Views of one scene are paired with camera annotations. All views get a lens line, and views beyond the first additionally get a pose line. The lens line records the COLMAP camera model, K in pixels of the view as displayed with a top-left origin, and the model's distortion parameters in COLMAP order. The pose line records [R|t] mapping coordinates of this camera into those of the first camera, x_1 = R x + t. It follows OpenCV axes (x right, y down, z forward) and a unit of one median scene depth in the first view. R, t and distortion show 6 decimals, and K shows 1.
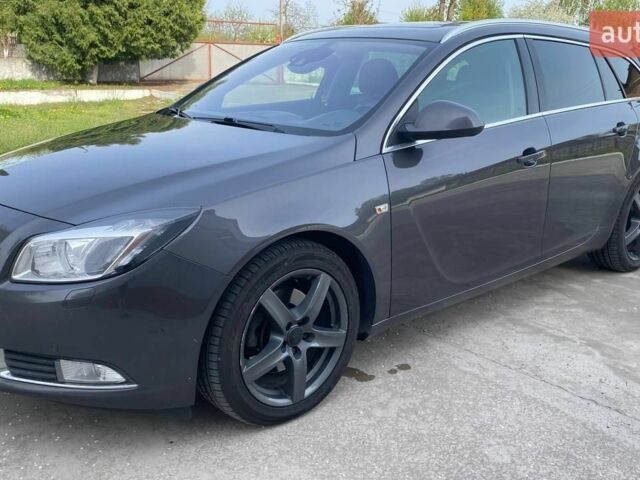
lens RADIAL K [[677.4, 0, 318.2], [0, 677.4, 251.0], [0, 0, 1]] dist [0.099830, -0.247357]
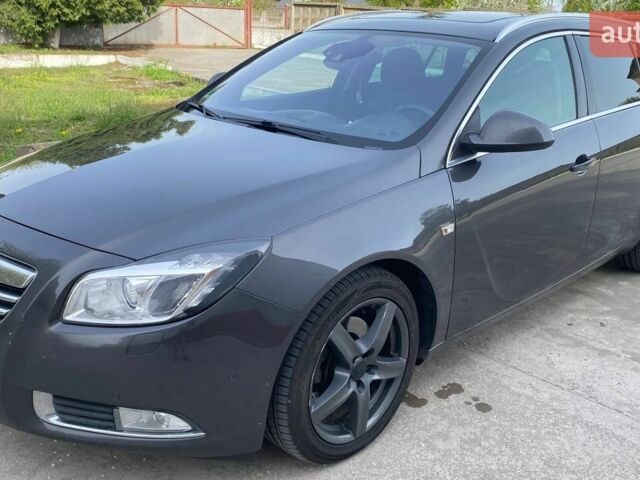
lens RADIAL K [[679.9, 0, 319.7], [0, 679.9, 265.3], [0, 0, 1]] dist [0.030361, 0.020240]
pose [[0.998608, 0.001813, 0.052715, -0.124565], [-0.005241, 0.997873, 0.064973, -0.069765], [-0.052485, -0.065159, 0.996494, 0.073638]]
